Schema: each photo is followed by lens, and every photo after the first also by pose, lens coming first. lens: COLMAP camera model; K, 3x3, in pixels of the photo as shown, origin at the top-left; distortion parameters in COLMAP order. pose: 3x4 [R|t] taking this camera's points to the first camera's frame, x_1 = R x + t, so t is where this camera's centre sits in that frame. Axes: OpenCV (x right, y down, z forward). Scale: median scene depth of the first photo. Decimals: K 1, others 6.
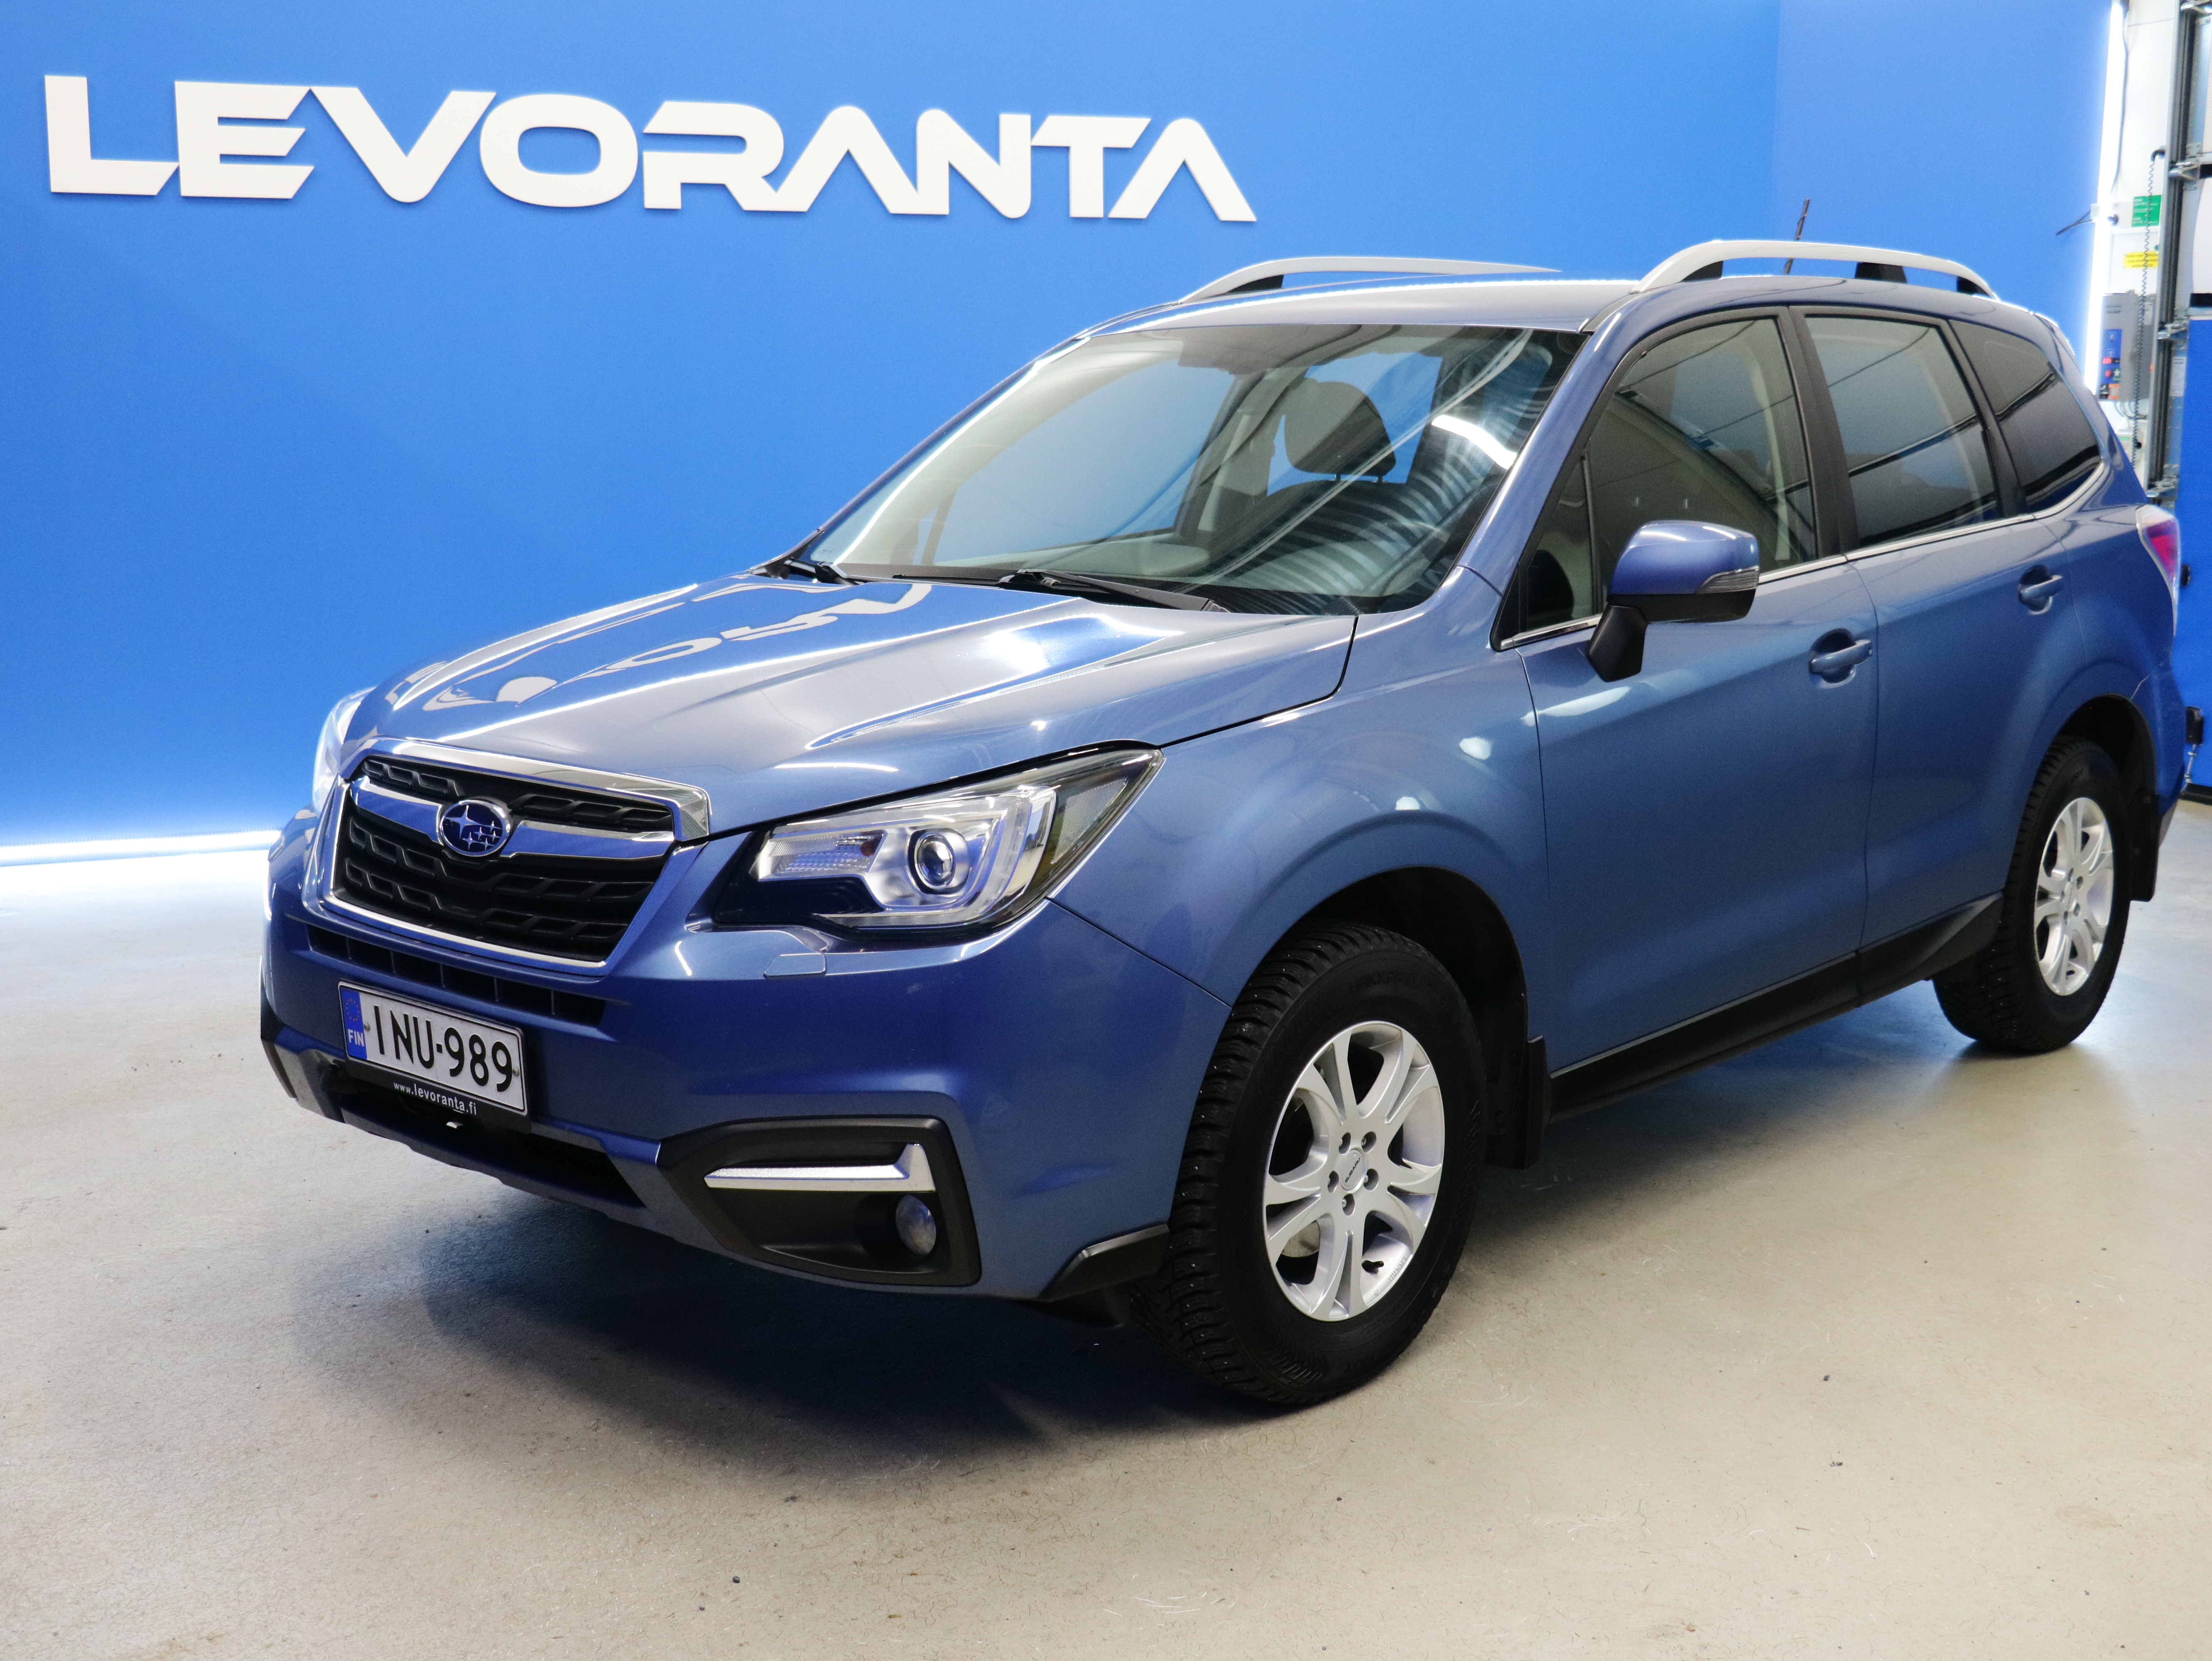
lens RADIAL K [[2684.1, 0, 1106.0], [0, 2684.1, 830.5], [0, 0, 1]] dist [-0.015921, 0.011307]
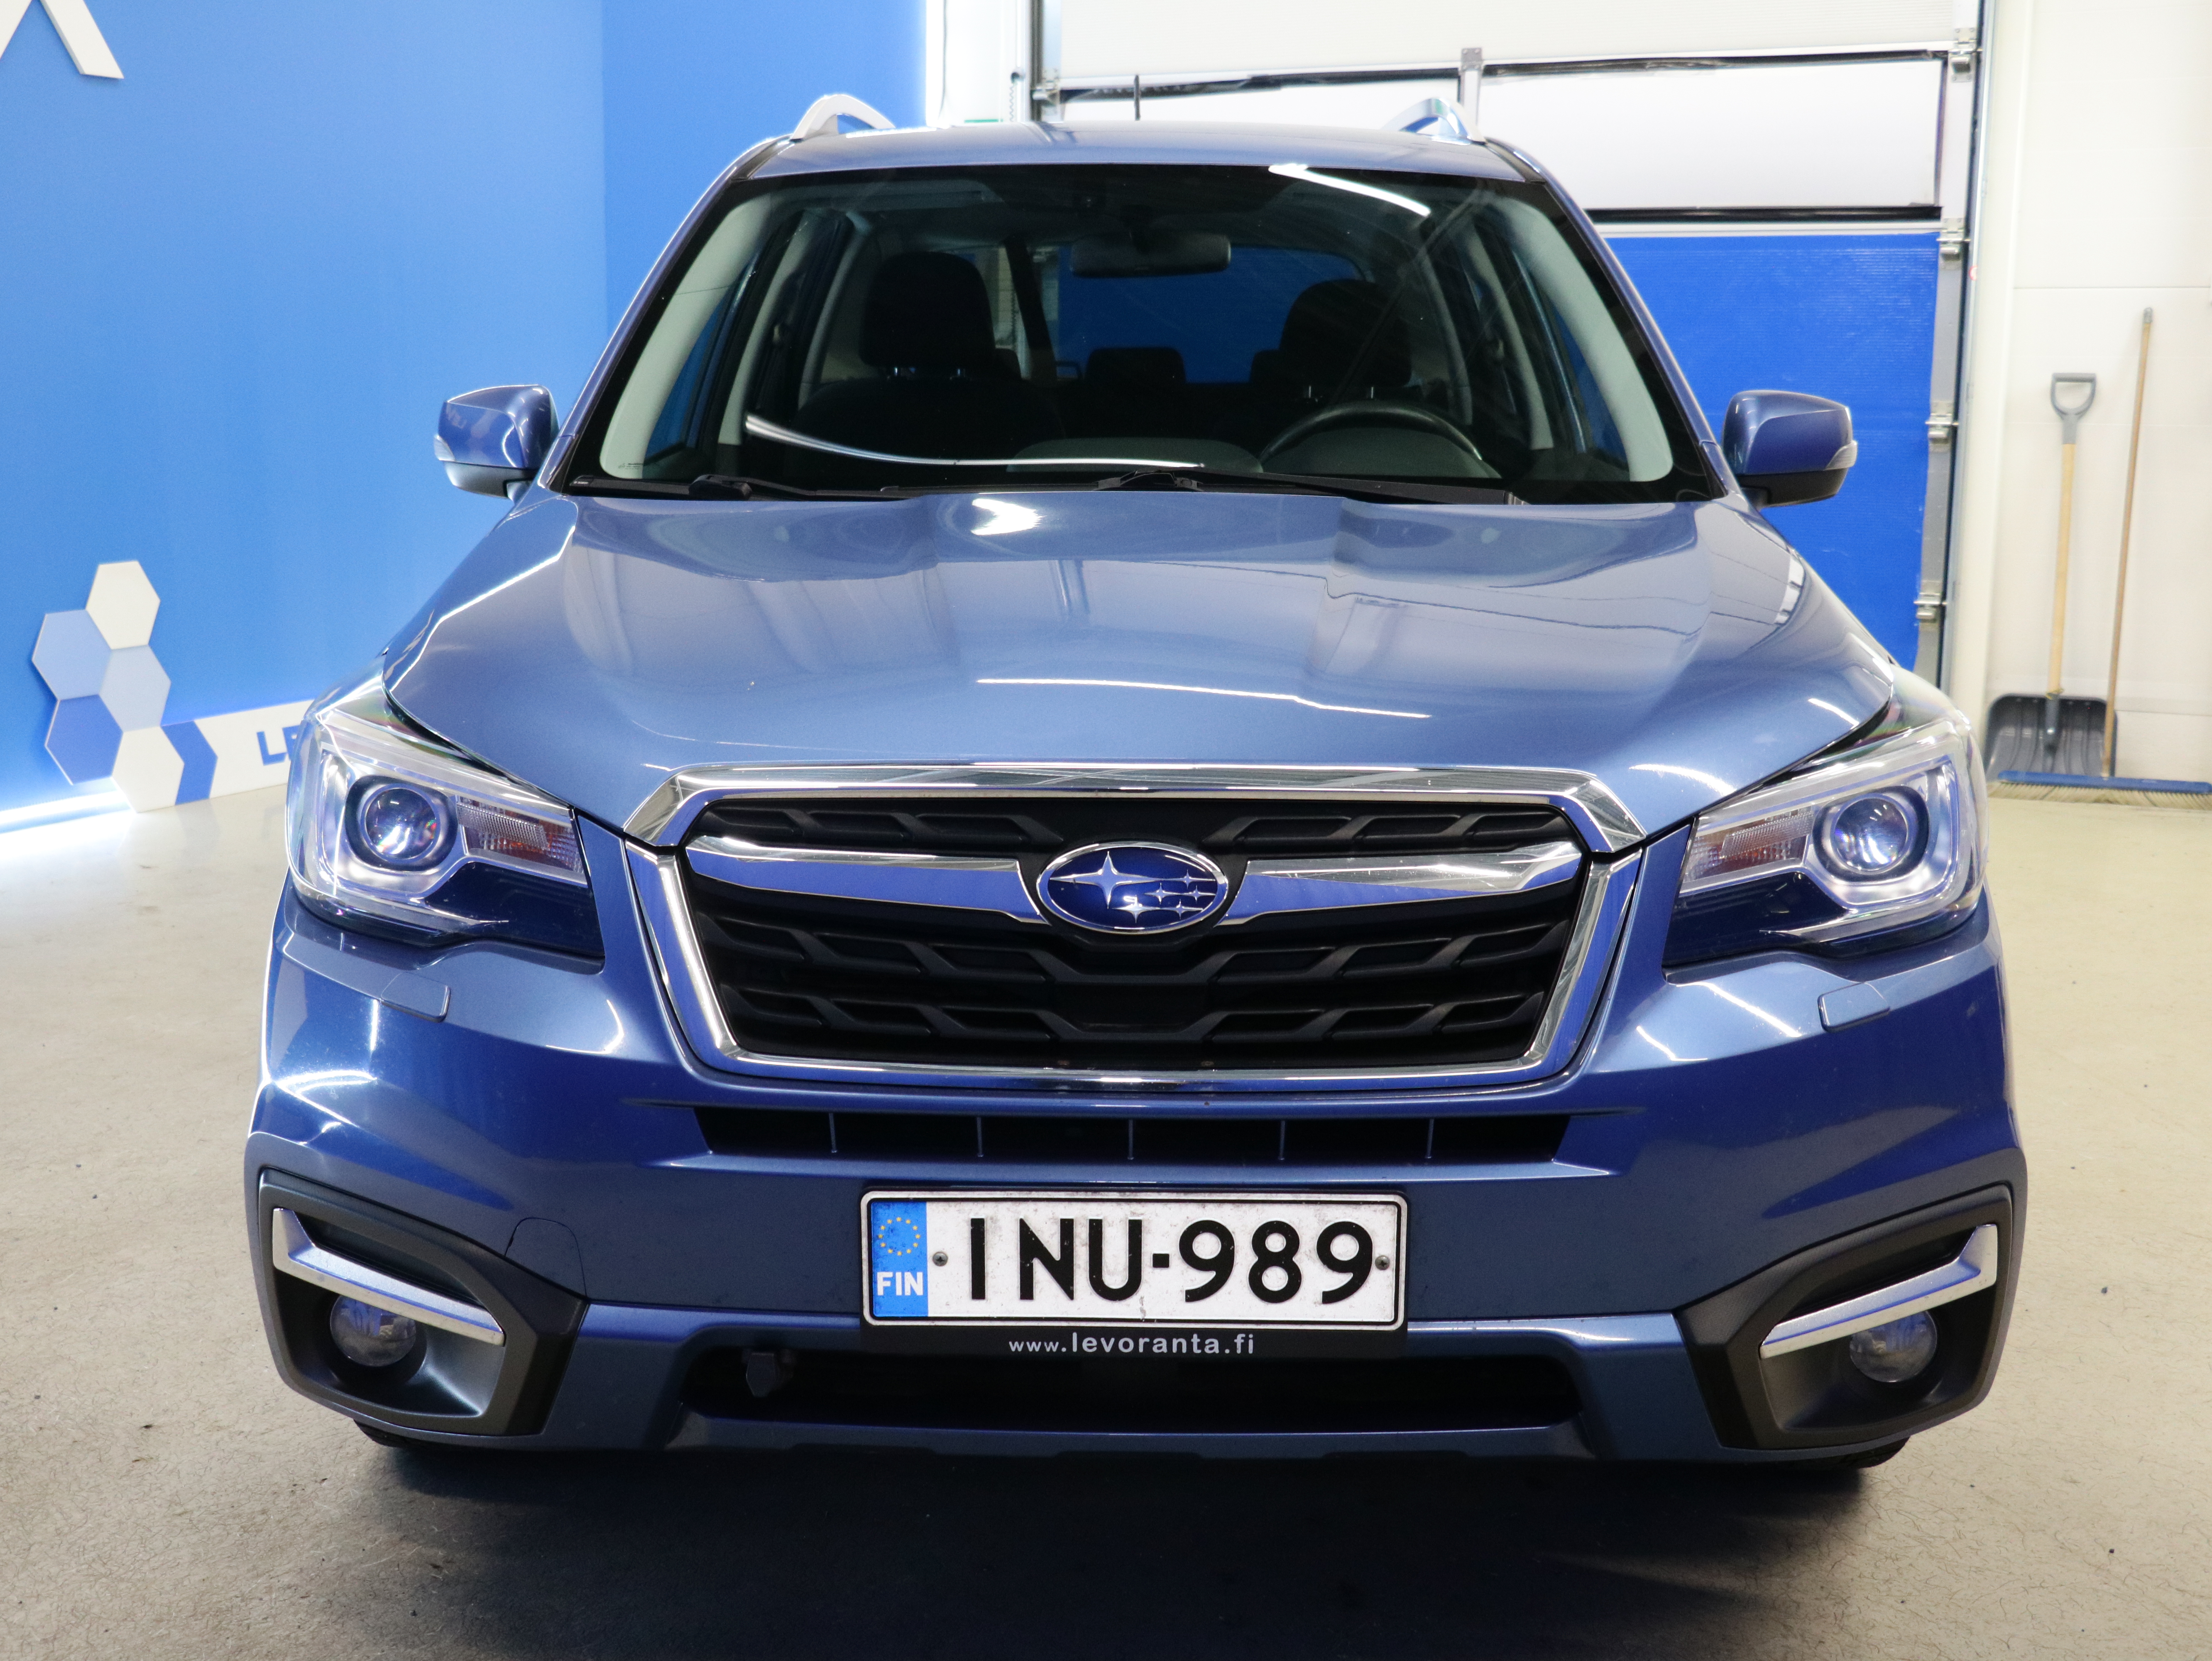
lens RADIAL K [[2684.1, 0, 1106.0], [0, 2684.1, 830.5], [0, 0, 1]] dist [-0.015921, 0.011307]
pose [[0.734502, -0.112195, 0.669268, -0.640654], [0.106858, 0.993056, 0.049200, -0.043656], [-0.670140, 0.035379, 0.741391, 0.560139]]
